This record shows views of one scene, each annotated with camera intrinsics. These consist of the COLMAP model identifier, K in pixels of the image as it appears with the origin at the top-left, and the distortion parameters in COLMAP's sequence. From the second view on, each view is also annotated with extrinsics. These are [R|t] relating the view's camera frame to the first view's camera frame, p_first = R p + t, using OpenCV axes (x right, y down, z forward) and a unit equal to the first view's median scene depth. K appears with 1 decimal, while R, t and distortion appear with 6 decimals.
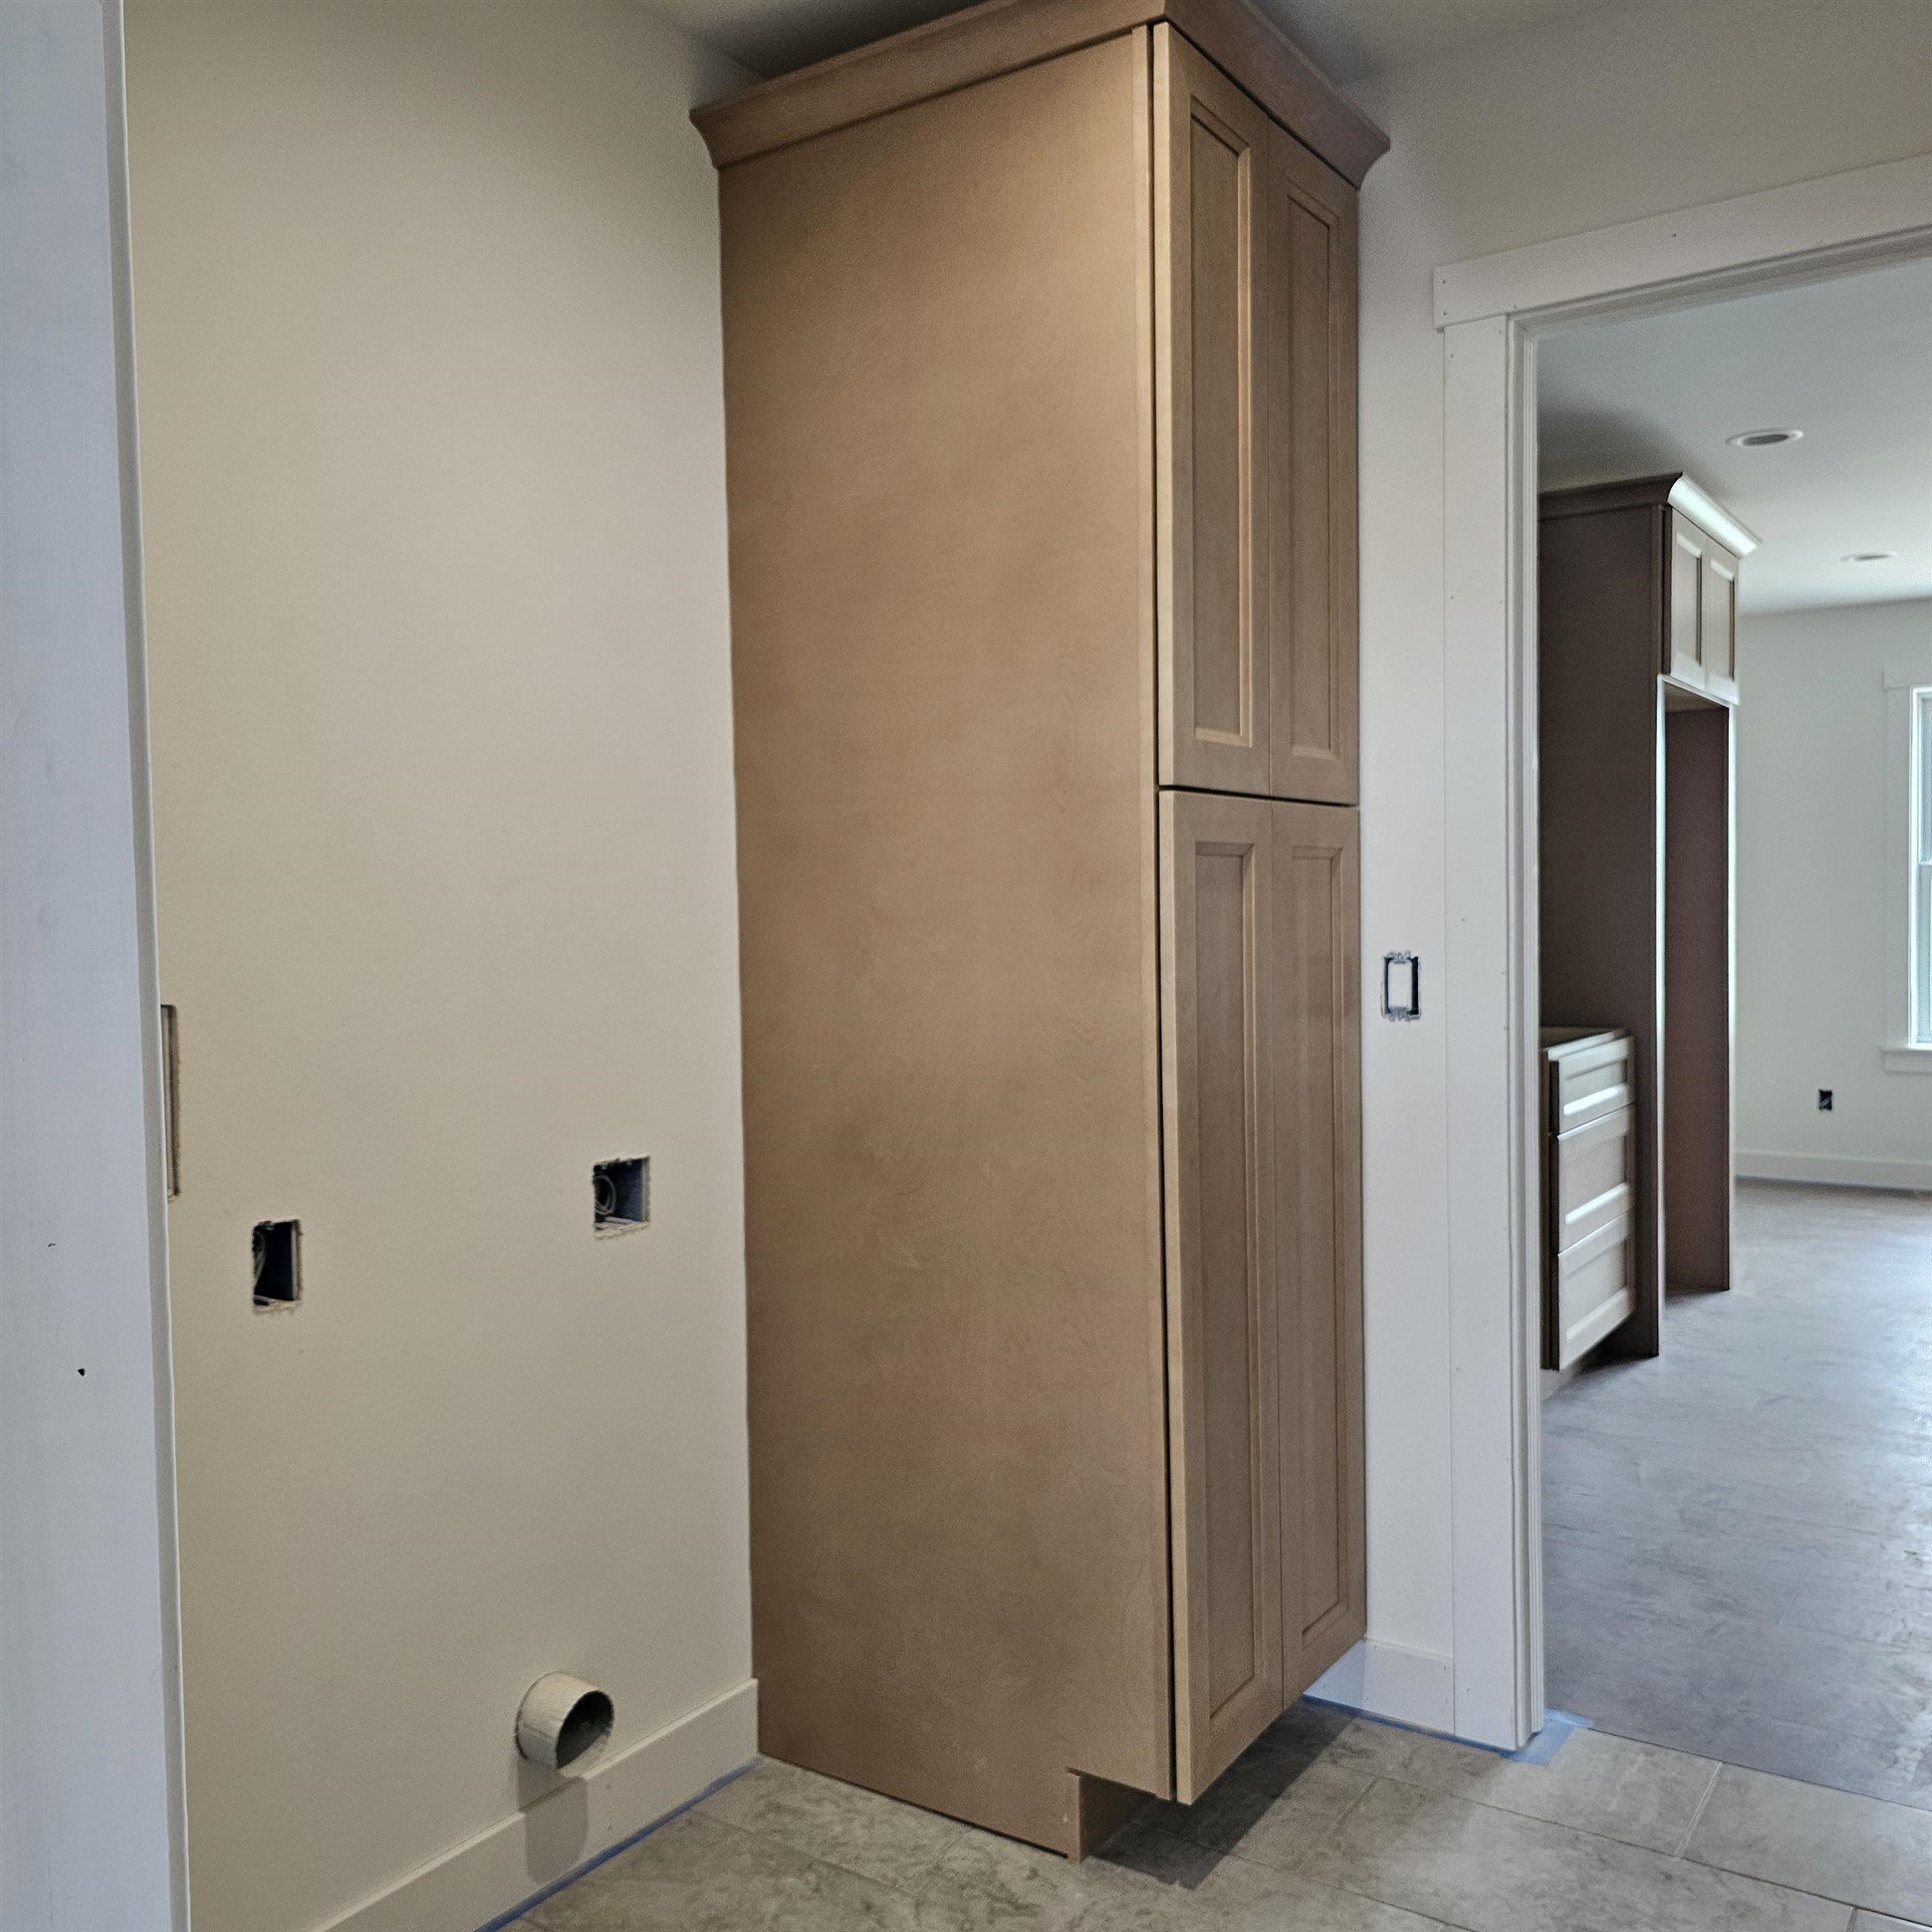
lens RADIAL K [[1736.1, 0, 965.4], [0, 1736.1, 961.9], [0, 0, 1]] dist [0.067157, -0.050441]
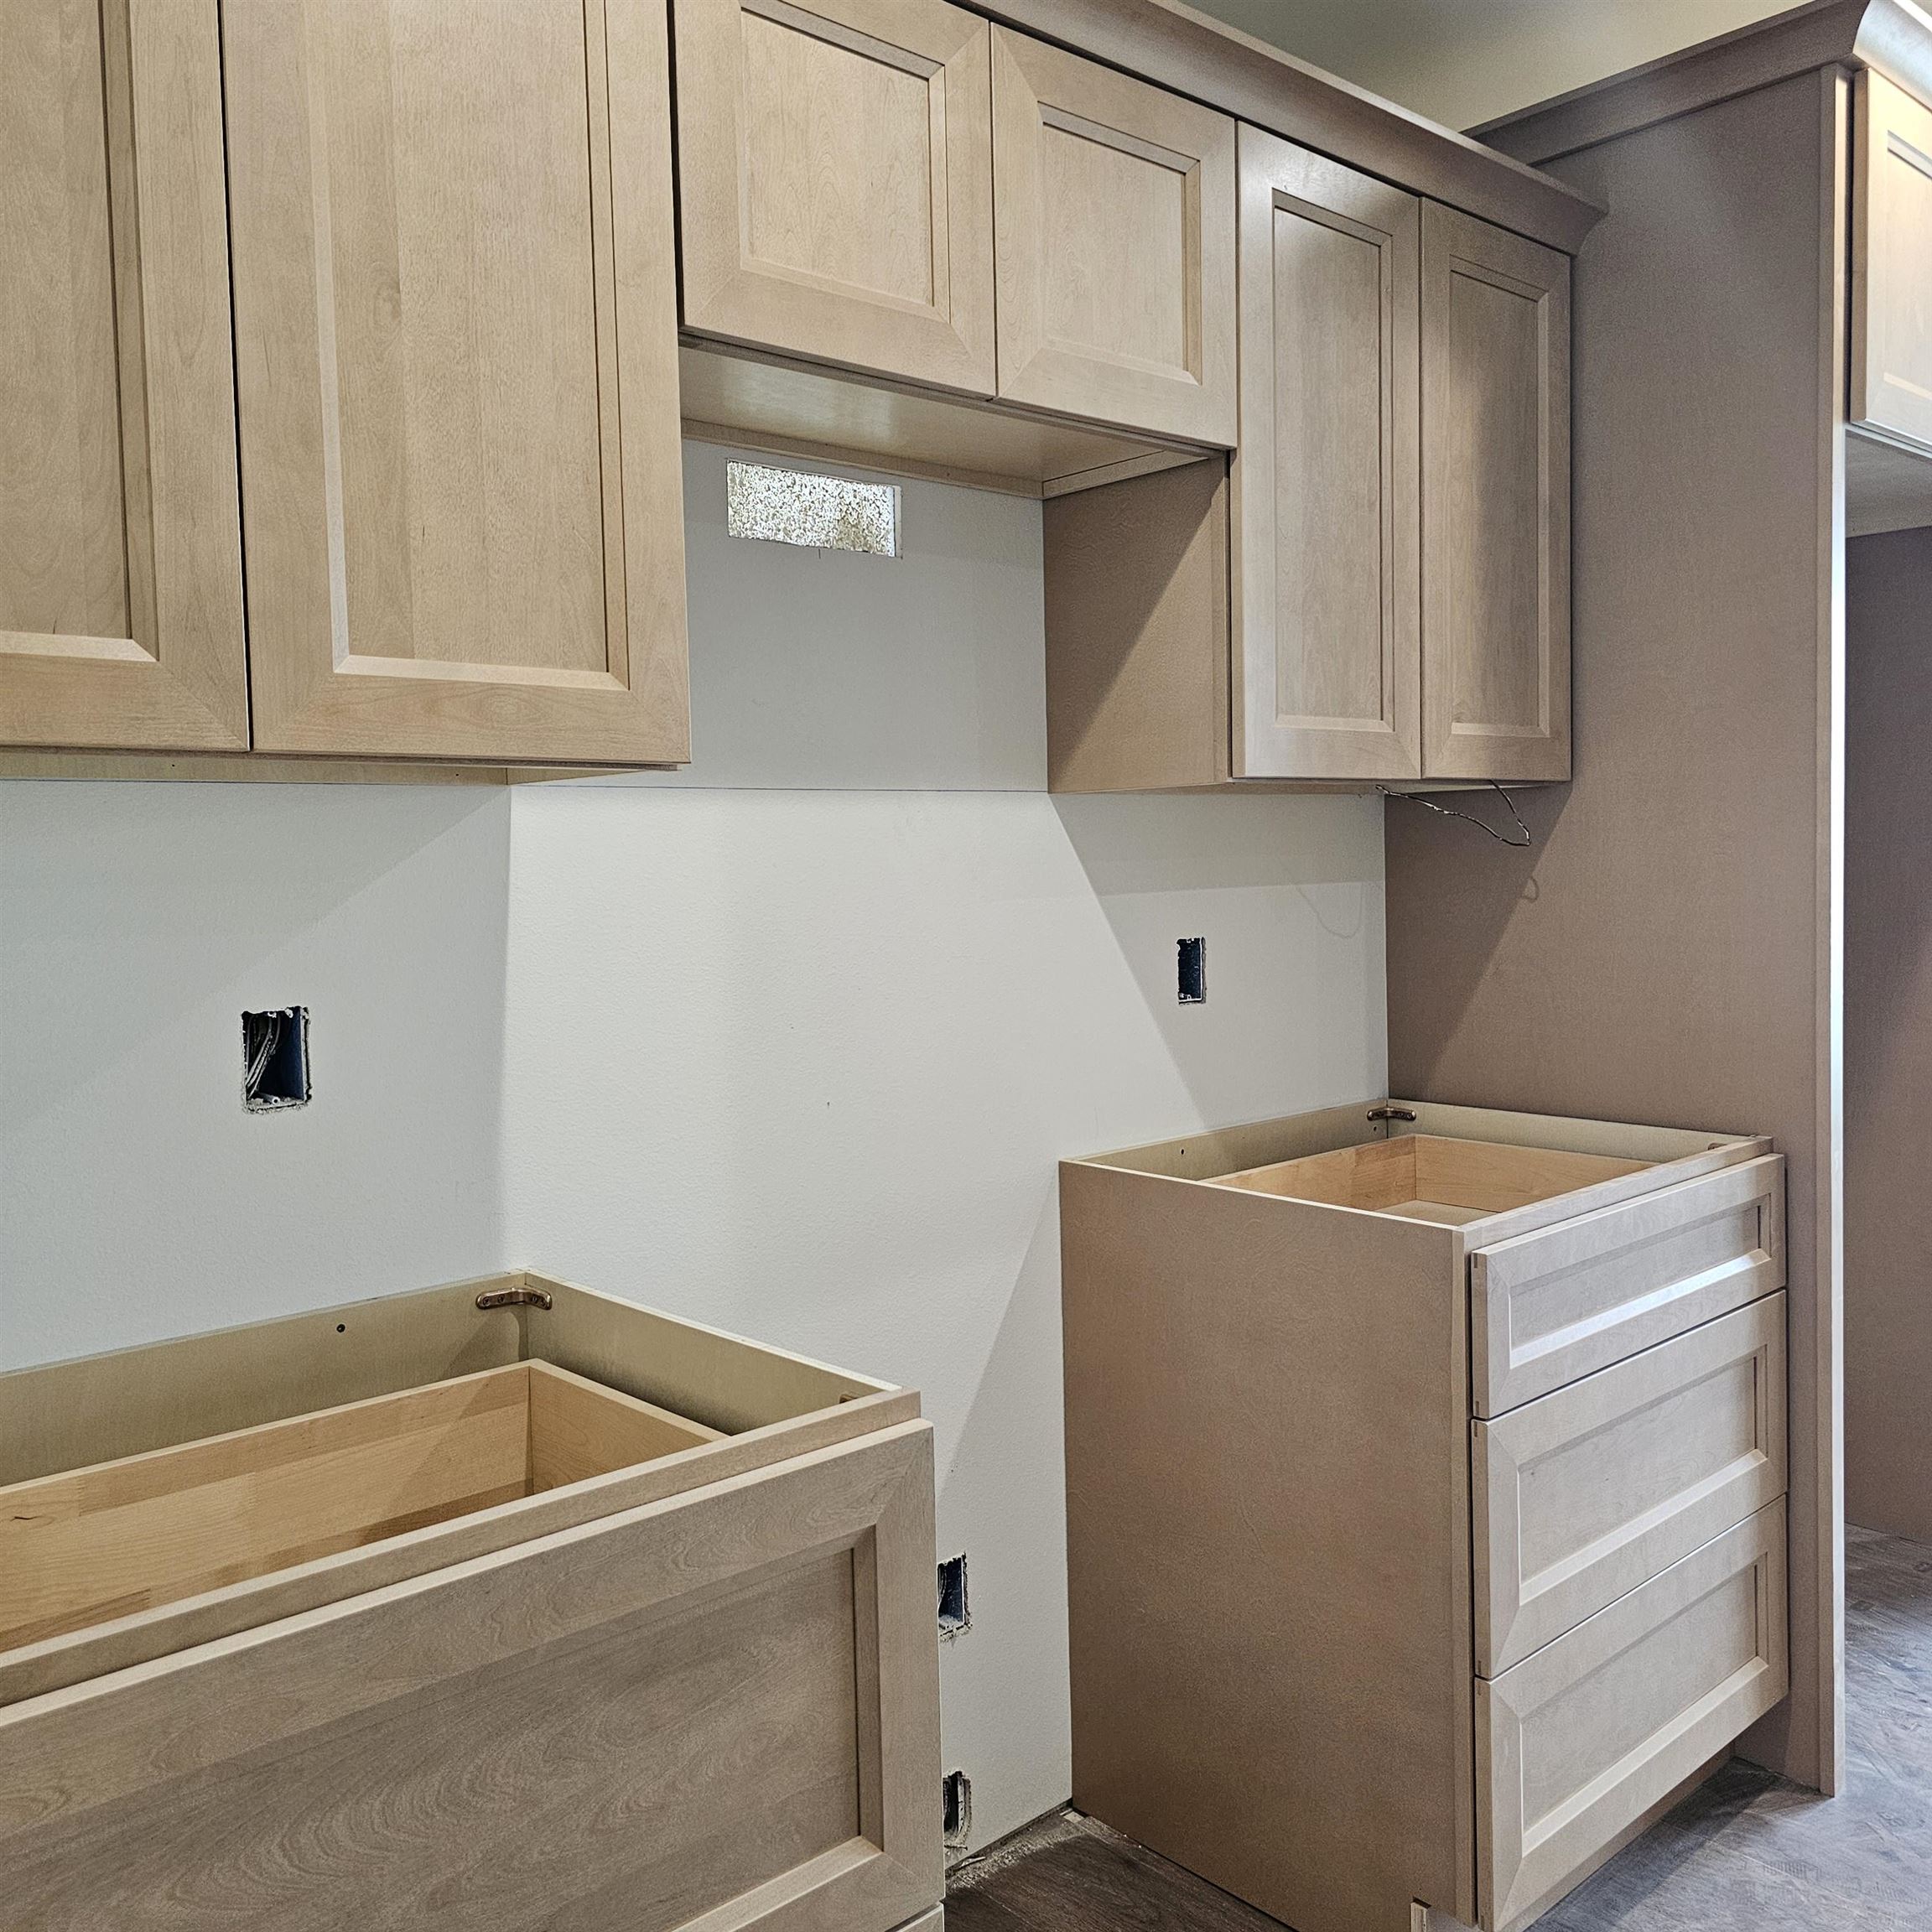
lens RADIAL K [[1736.1, 0, 964.6], [0, 1736.1, 959.4], [0, 0, 1]] dist [0.067157, -0.050441]
pose [[0.972892, -0.003502, -0.231233, 0.273213], [0.009939, 0.999595, 0.026677, -0.028965], [0.231046, -0.028252, 0.972533, 0.463465]]
